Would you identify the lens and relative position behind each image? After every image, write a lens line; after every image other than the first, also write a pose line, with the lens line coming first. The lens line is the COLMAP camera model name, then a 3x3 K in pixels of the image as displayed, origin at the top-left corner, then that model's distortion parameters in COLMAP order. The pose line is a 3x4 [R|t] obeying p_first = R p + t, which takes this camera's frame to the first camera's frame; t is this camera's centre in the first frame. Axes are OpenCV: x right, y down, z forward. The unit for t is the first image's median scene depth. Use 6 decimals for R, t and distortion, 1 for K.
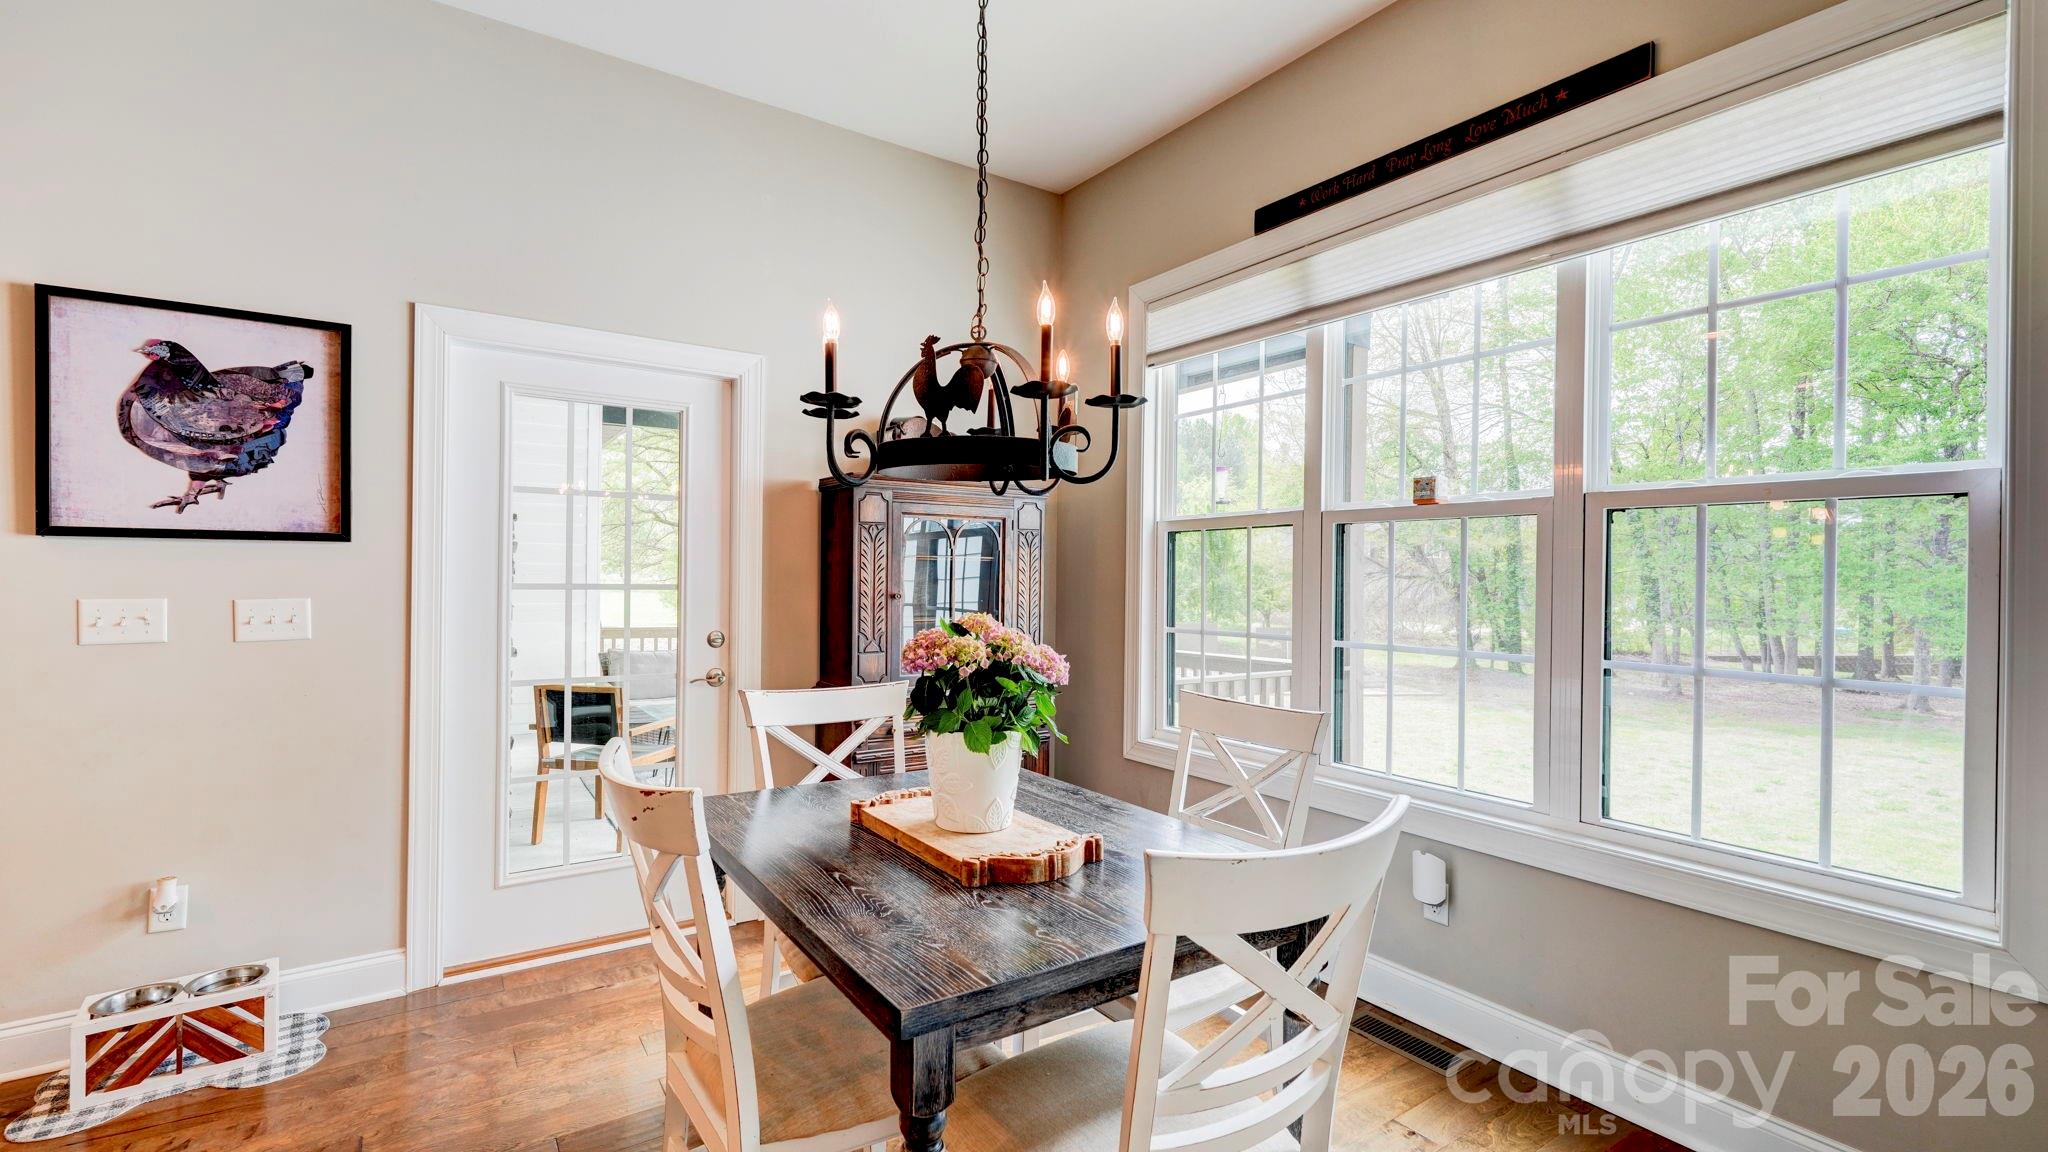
lens RADIAL K [[911.5, 0, 1029.7], [0, 911.5, 584.0], [0, 0, 1]] dist [0.002651, 0.000833]
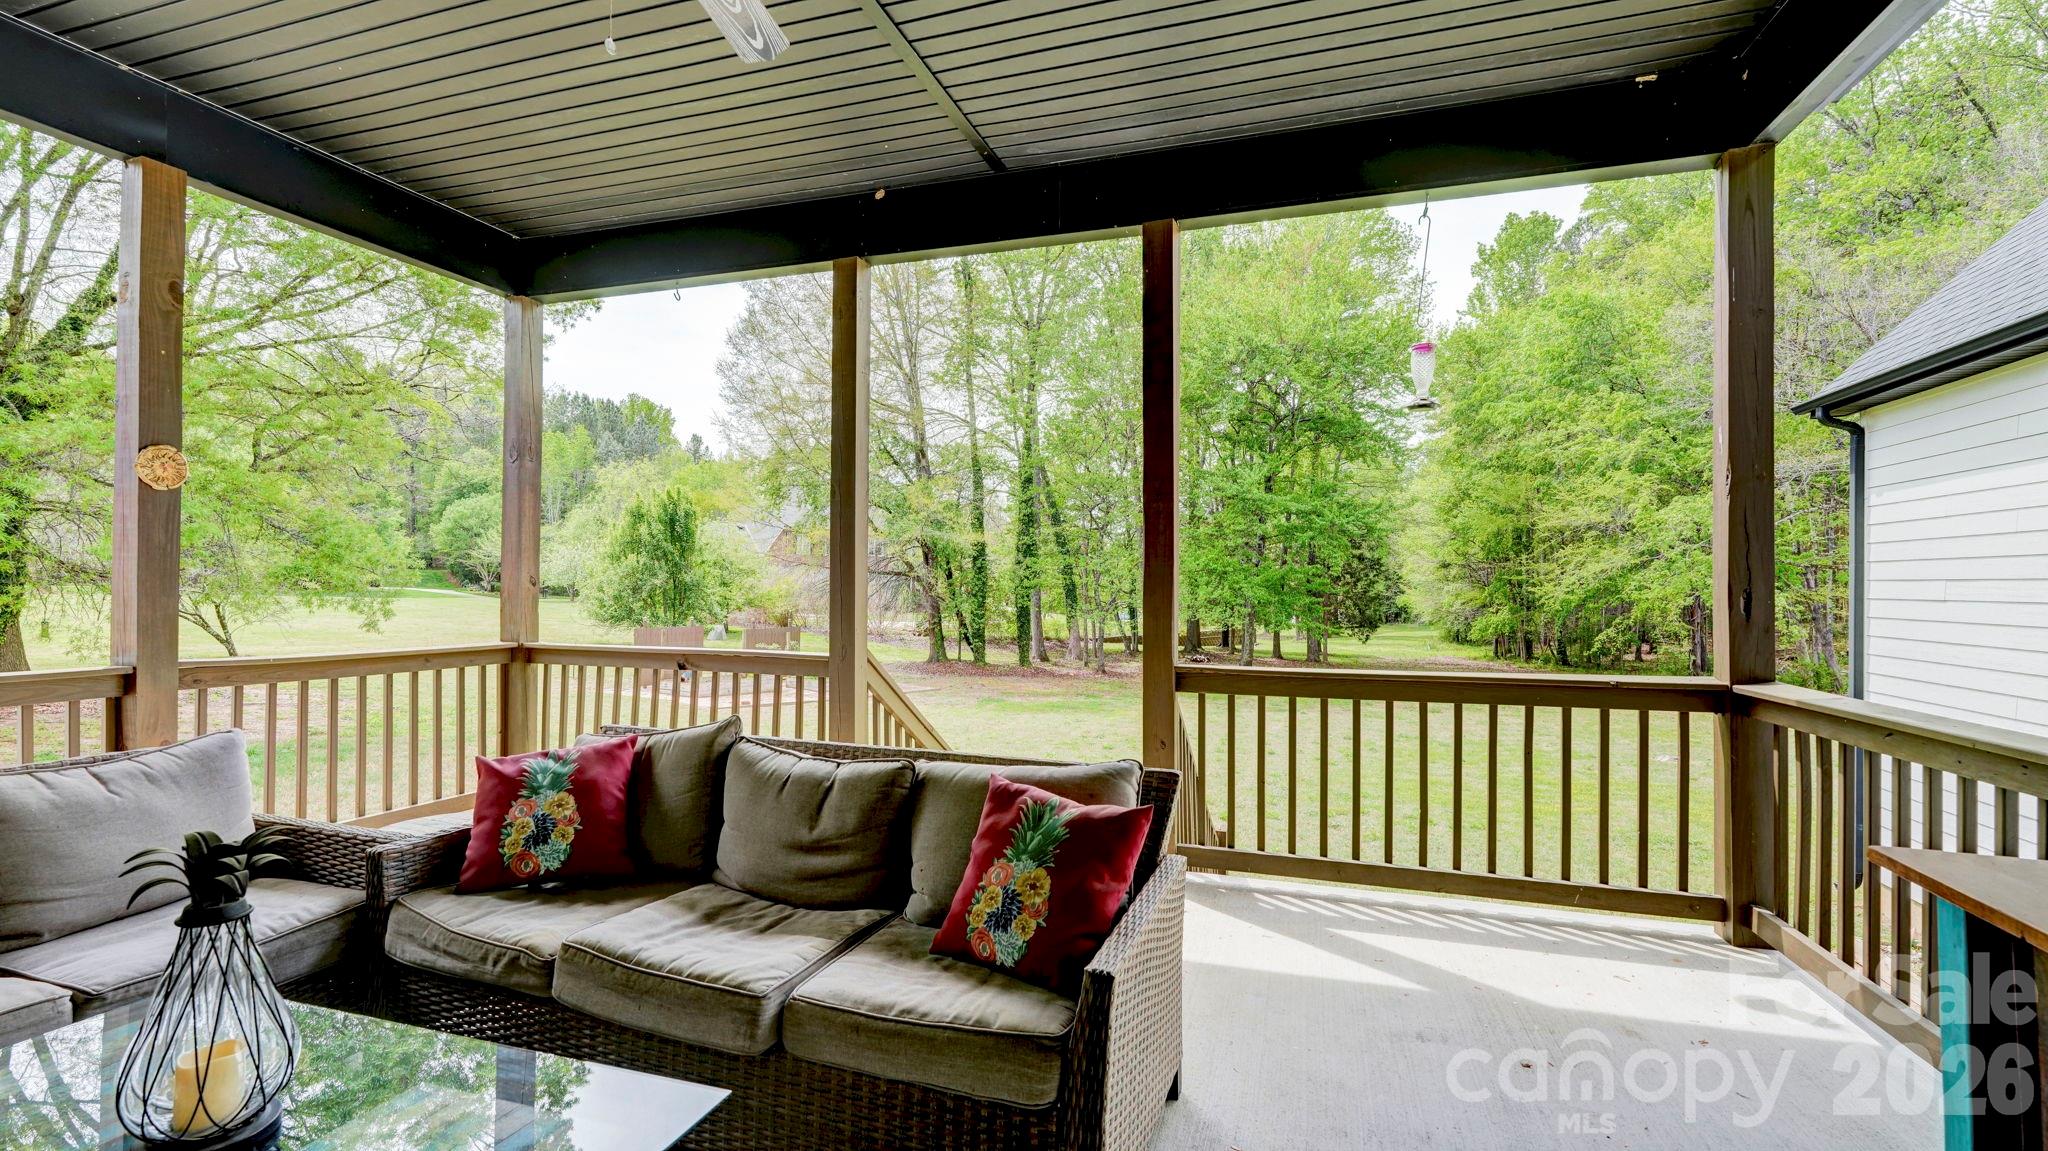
lens RADIAL K [[911.5, 0, 1039.9], [0, 911.5, 577.9], [0, 0, 1]] dist [0.002651, 0.000833]
pose [[0.796128, -0.002125, 0.605124, -0.049699], [0.005481, 0.999978, -0.003699, 0.003085], [-0.605103, 0.006261, 0.796122, 0.107154]]
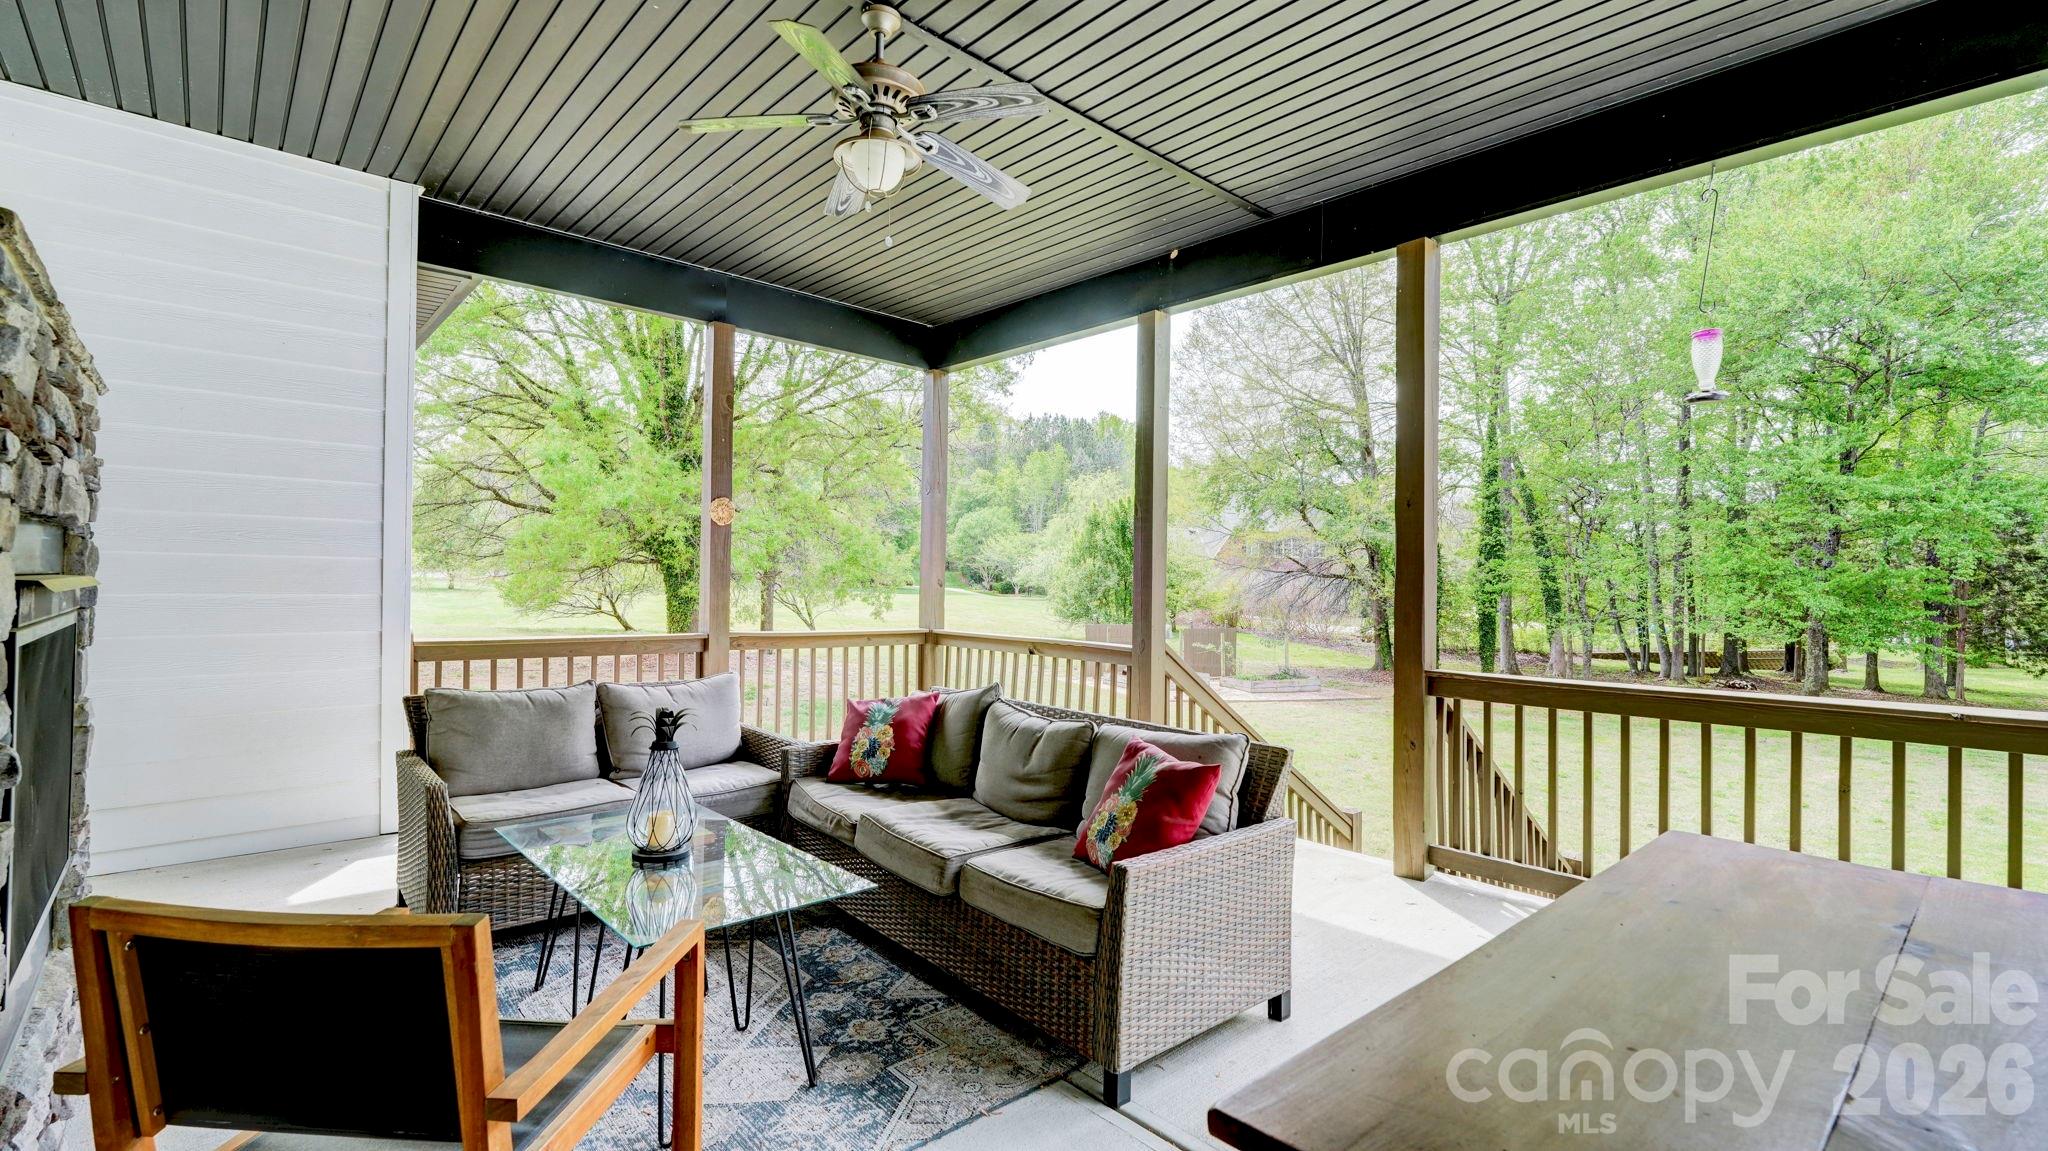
lens RADIAL K [[911.5, 0, 1022.8], [0, 911.5, 580.2], [0, 0, 1]] dist [0.002651, 0.000833]
pose [[0.990267, 0.003715, 0.139130, -0.039191], [-0.003145, 0.999986, -0.004318, 0.002870], [-0.139144, 0.003838, 0.990265, 0.086174]]
